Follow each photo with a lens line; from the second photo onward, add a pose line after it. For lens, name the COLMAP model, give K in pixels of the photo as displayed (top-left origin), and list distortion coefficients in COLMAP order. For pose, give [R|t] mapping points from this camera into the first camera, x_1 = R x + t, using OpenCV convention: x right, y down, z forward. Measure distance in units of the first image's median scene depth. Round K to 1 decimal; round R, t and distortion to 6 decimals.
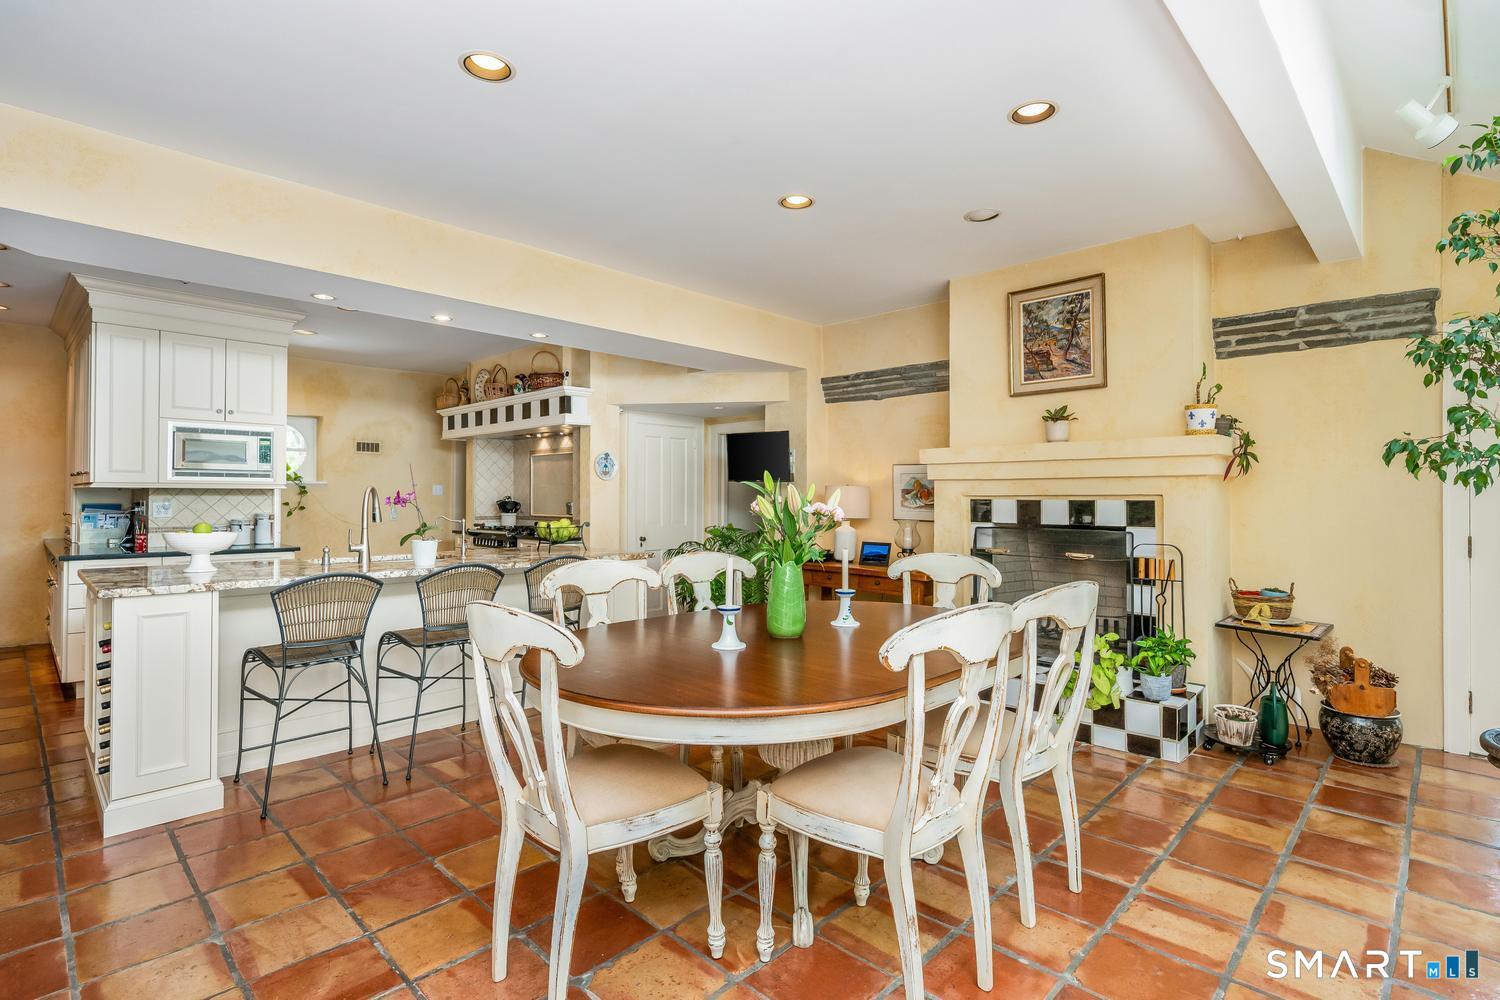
lens RADIAL K [[721.0, 0, 750.0], [0, 721.0, 500.0], [0, 0, 1]] dist [0.000411, -0.000001]
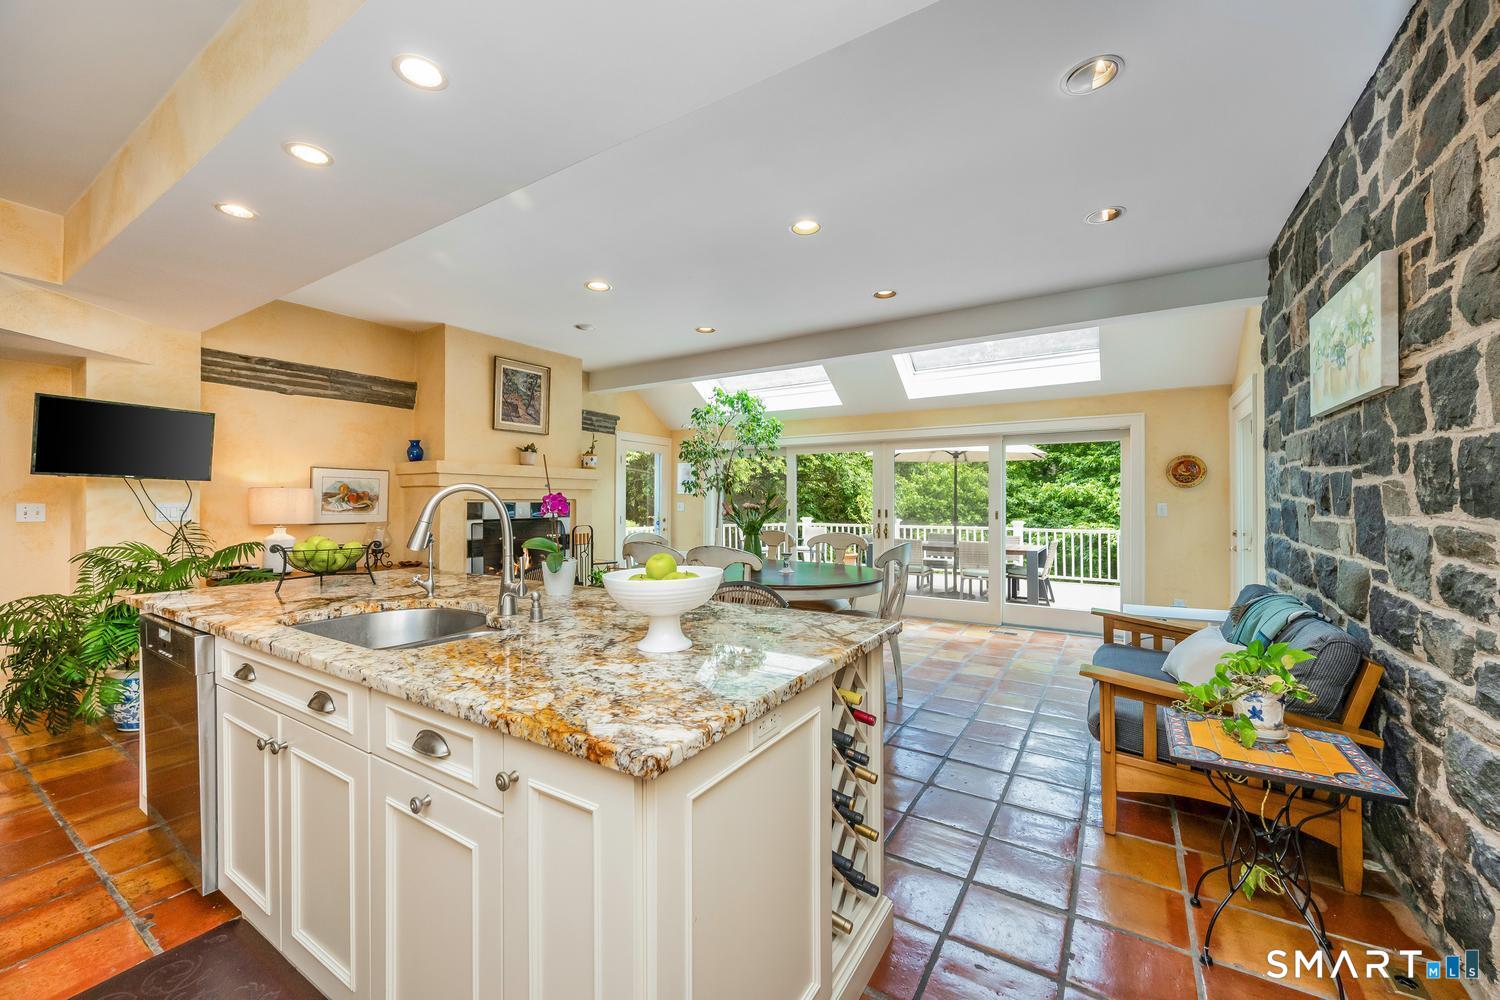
lens RADIAL K [[588.7, 0, 750.0], [0, 588.7, 500.0], [0, 0, 1]] dist [0.001059, 0.000089]
pose [[-0.203355, -0.000368, 0.979105, -0.622810], [0.003174, 0.999994, 0.001035, -0.003462], [-0.979100, 0.003318, -0.203353, 0.535532]]
